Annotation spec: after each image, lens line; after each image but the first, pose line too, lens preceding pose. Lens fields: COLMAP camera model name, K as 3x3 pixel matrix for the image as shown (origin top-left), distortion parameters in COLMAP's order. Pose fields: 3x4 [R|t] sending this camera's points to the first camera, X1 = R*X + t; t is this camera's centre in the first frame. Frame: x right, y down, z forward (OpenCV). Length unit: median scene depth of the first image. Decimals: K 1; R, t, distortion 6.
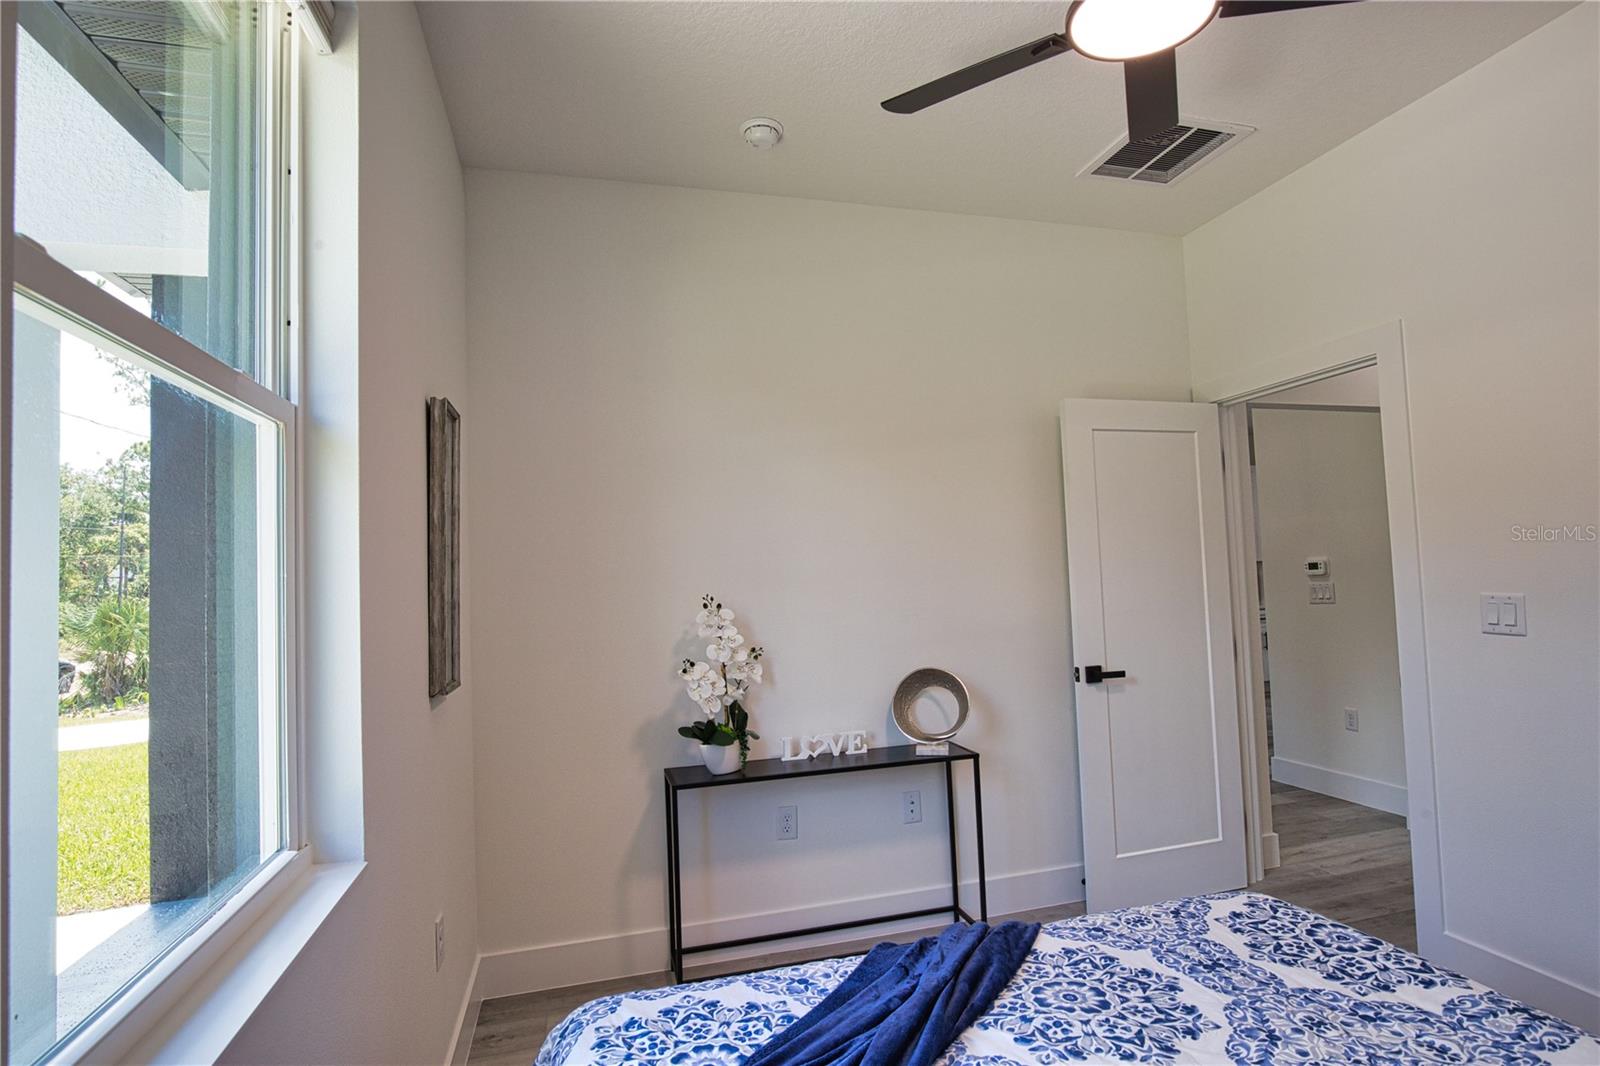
lens RADIAL K [[802.6, 0, 808.4], [0, 802.6, 547.0], [0, 0, 1]] dist [-0.033522, 0.008287]
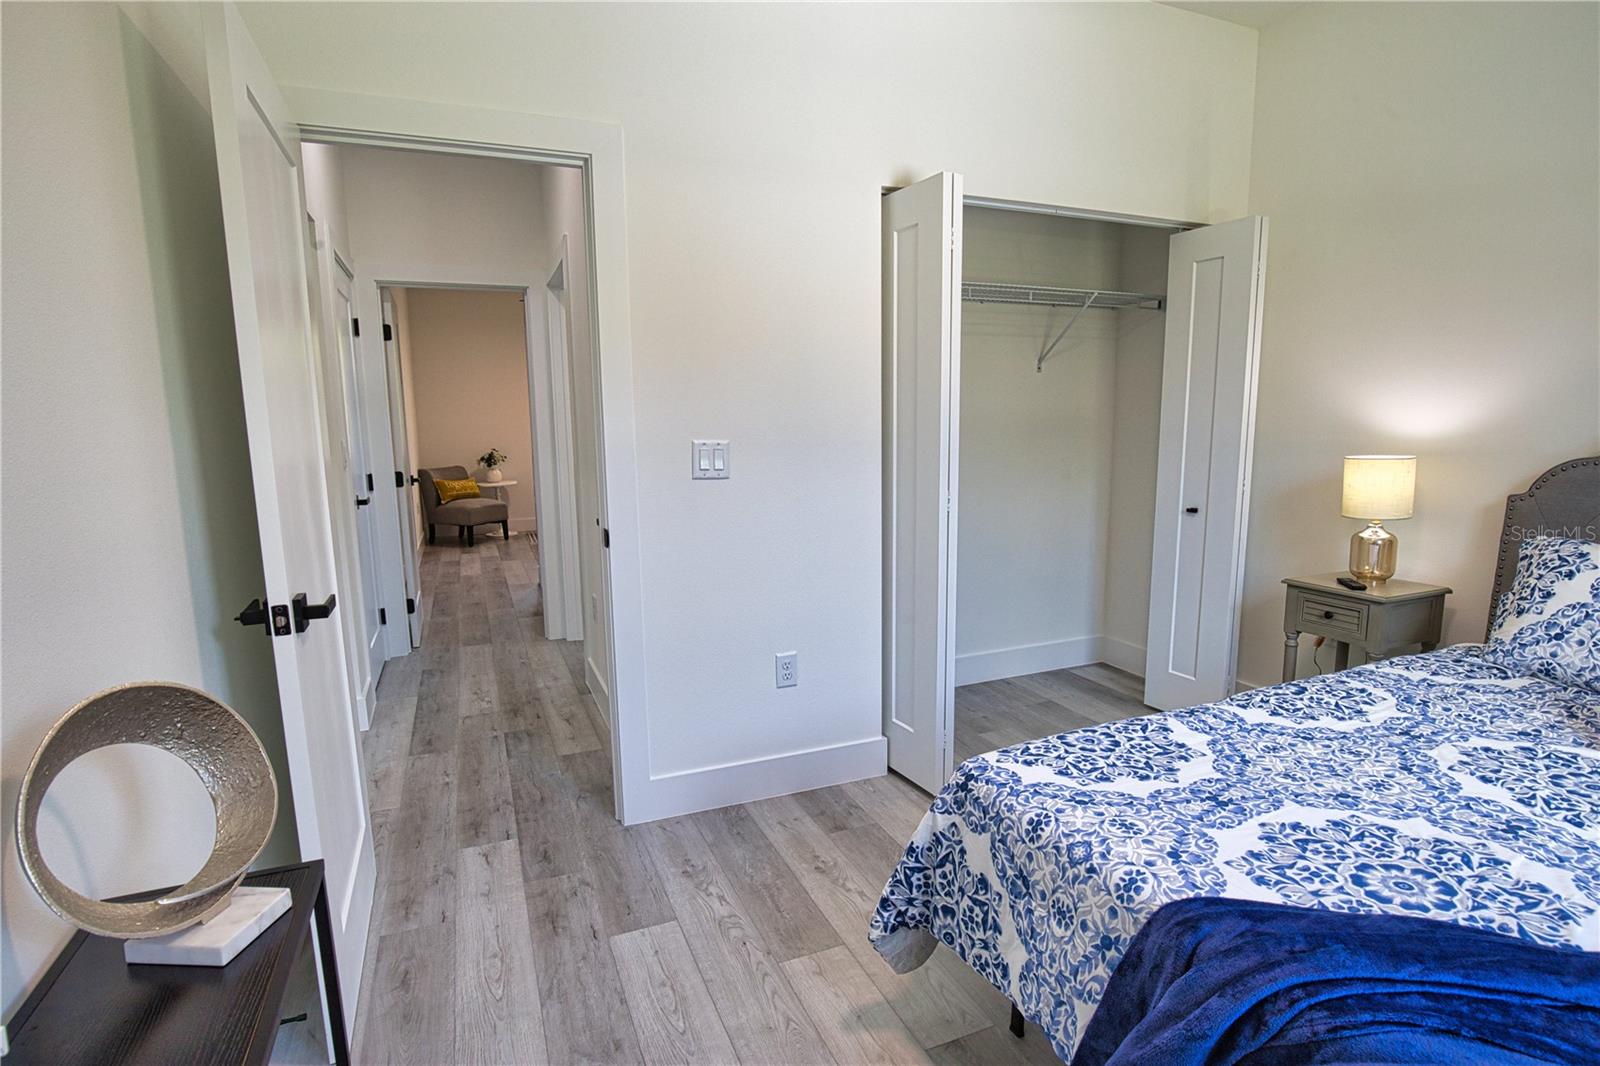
lens RADIAL K [[802.6, 0, 808.4], [0, 802.6, 547.0], [0, 0, 1]] dist [-0.033522, 0.008287]
pose [[-0.125472, -0.118739, 0.984966, -0.322542], [-0.021215, 0.992906, 0.116993, 0.108267], [-0.991870, -0.006217, -0.127101, 1.504762]]
